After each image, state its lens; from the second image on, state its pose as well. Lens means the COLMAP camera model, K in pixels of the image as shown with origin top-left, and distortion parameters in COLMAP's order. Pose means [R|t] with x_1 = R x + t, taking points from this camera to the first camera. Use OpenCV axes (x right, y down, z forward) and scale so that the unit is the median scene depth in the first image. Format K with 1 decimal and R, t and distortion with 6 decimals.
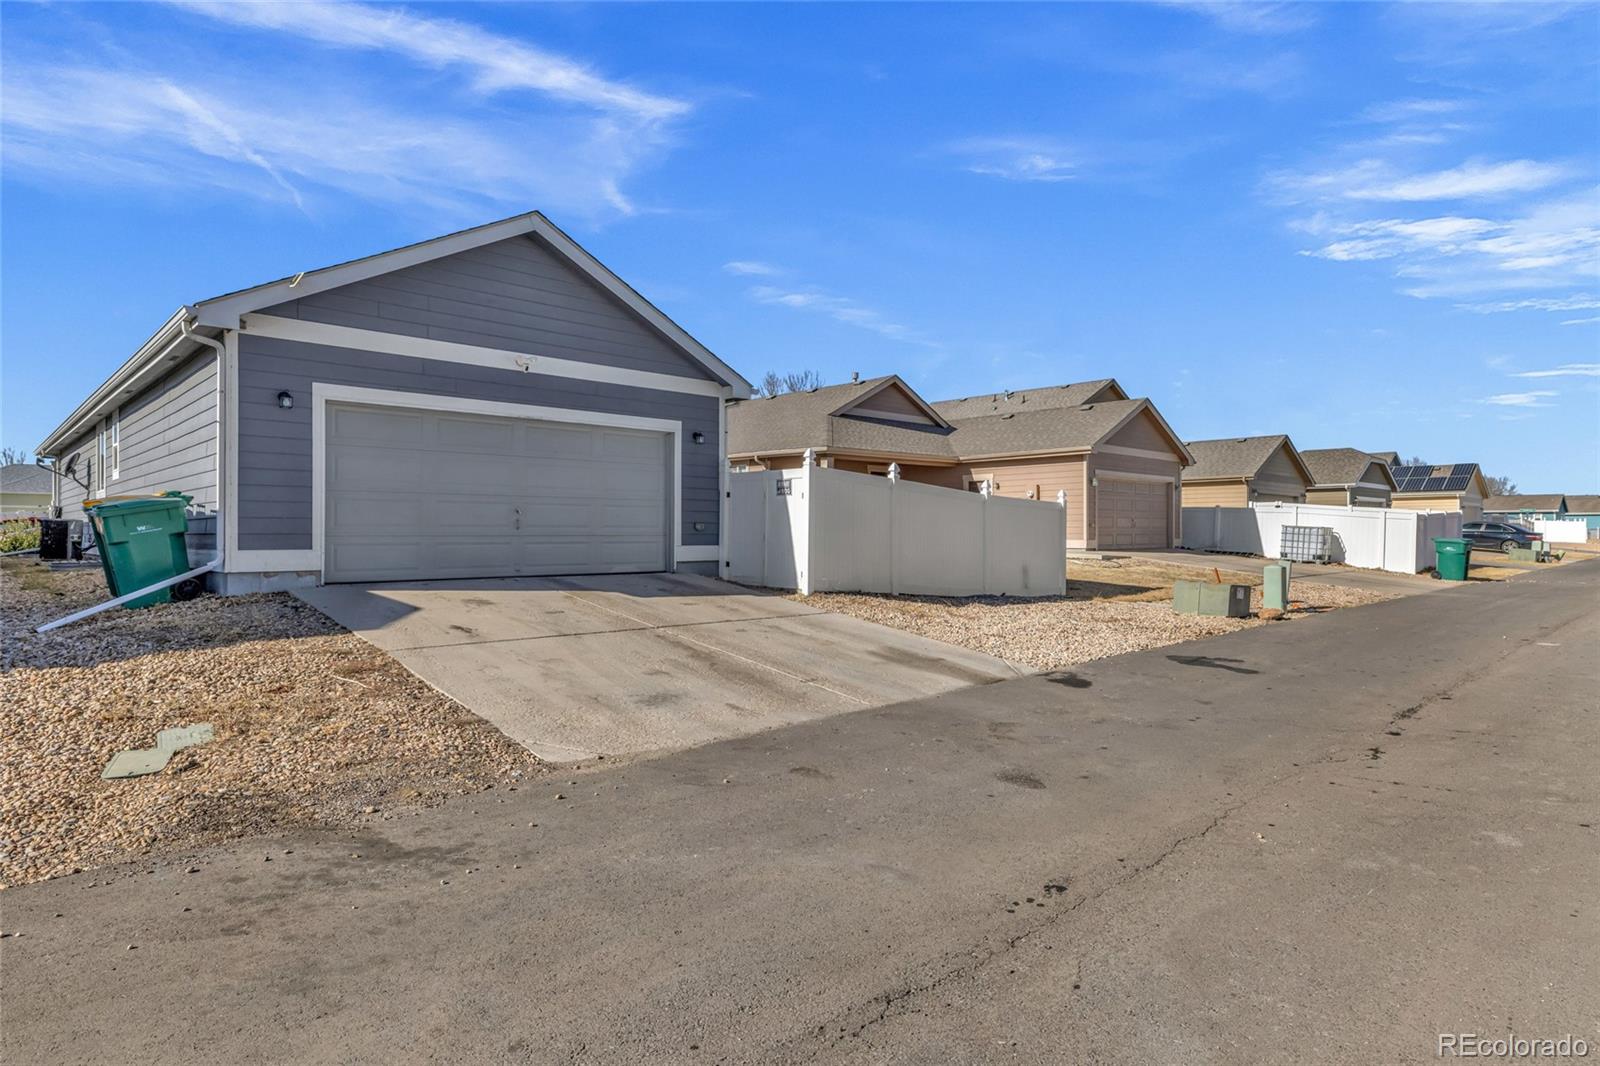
lens RADIAL K [[907.9, 0, 800.0], [0, 907.9, 533.0], [0, 0, 1]] dist [-0.001209, -0.000529]
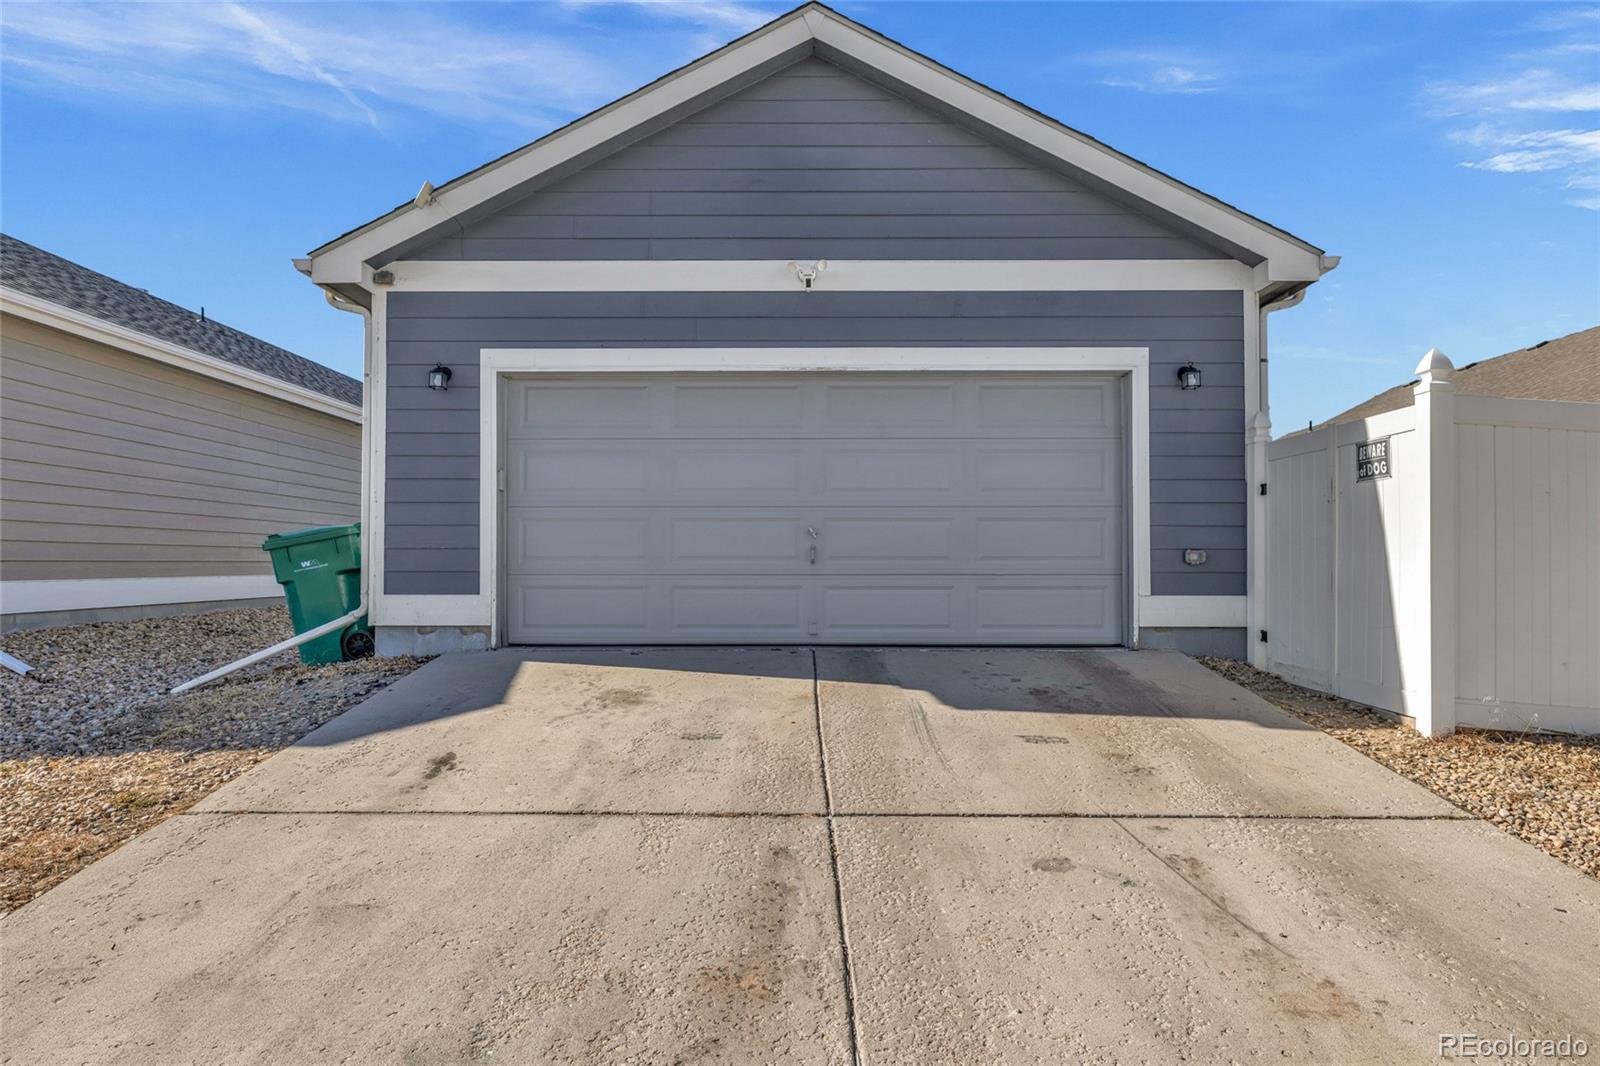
lens RADIAL K [[907.9, 0, 800.0], [0, 907.9, 533.0], [0, 0, 1]] dist [-0.001209, -0.000529]
pose [[0.716865, -0.024113, -0.696795, 0.083556], [0.000835, 0.999431, -0.033727, -0.003779], [0.697211, 0.023596, 0.716477, 0.536501]]
